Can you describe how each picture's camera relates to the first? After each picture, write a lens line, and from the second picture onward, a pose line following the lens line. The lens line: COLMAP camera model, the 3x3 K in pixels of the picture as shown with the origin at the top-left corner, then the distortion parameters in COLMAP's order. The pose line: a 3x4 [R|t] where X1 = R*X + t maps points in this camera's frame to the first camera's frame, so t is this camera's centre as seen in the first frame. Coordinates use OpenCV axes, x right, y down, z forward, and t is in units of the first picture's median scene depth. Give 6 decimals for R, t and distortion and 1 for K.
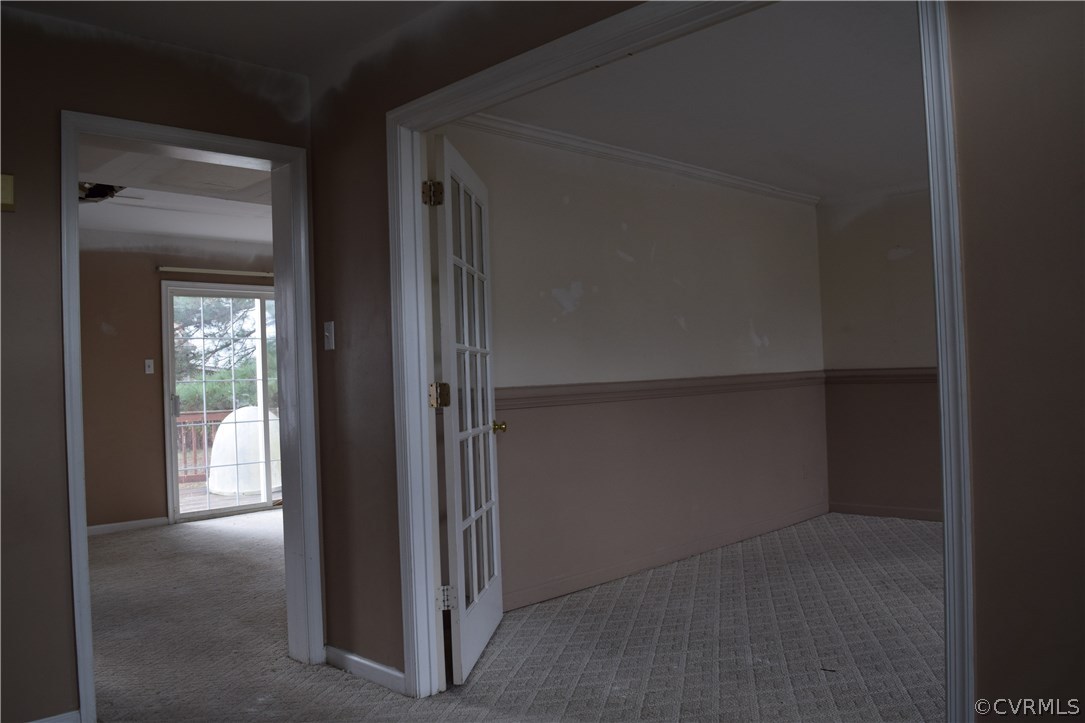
lens RADIAL K [[841.9, 0, 540.2], [0, 841.9, 358.3], [0, 0, 1]] dist [-0.083459, 0.001306]
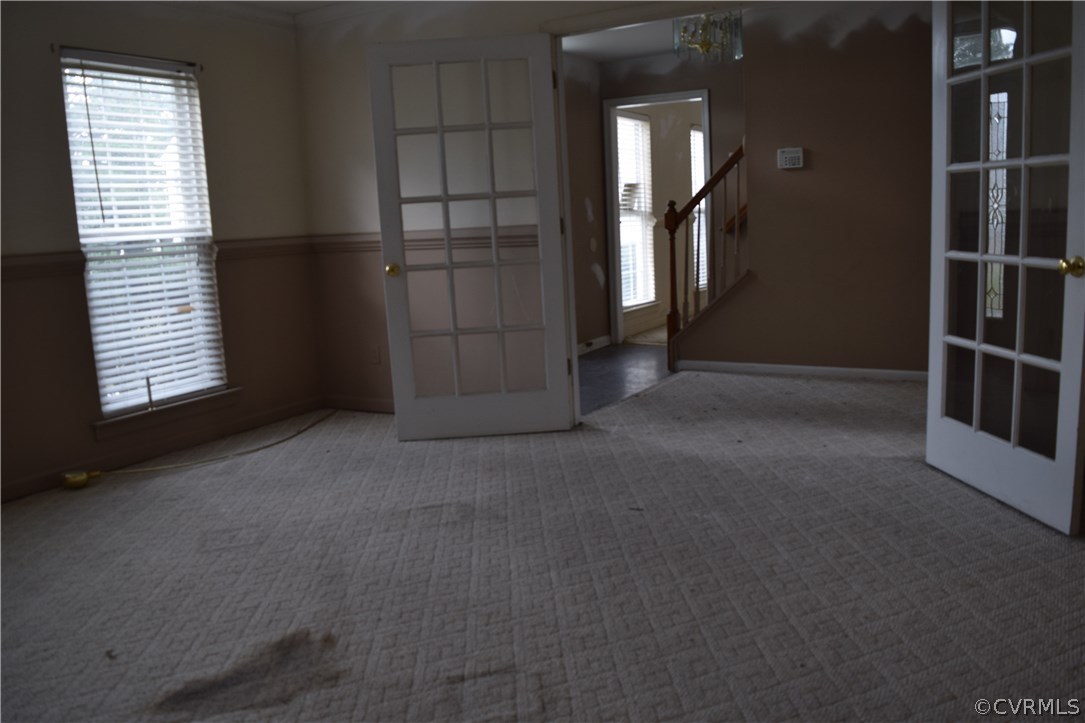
lens RADIAL K [[841.9, 0, 540.2], [0, 841.9, 358.3], [0, 0, 1]] dist [-0.083459, 0.001306]
pose [[-0.962416, 0.124288, -0.241472, 0.658792], [0.089264, 0.984502, 0.150957, 0.019558], [0.256492, 0.123729, -0.958594, 1.848434]]
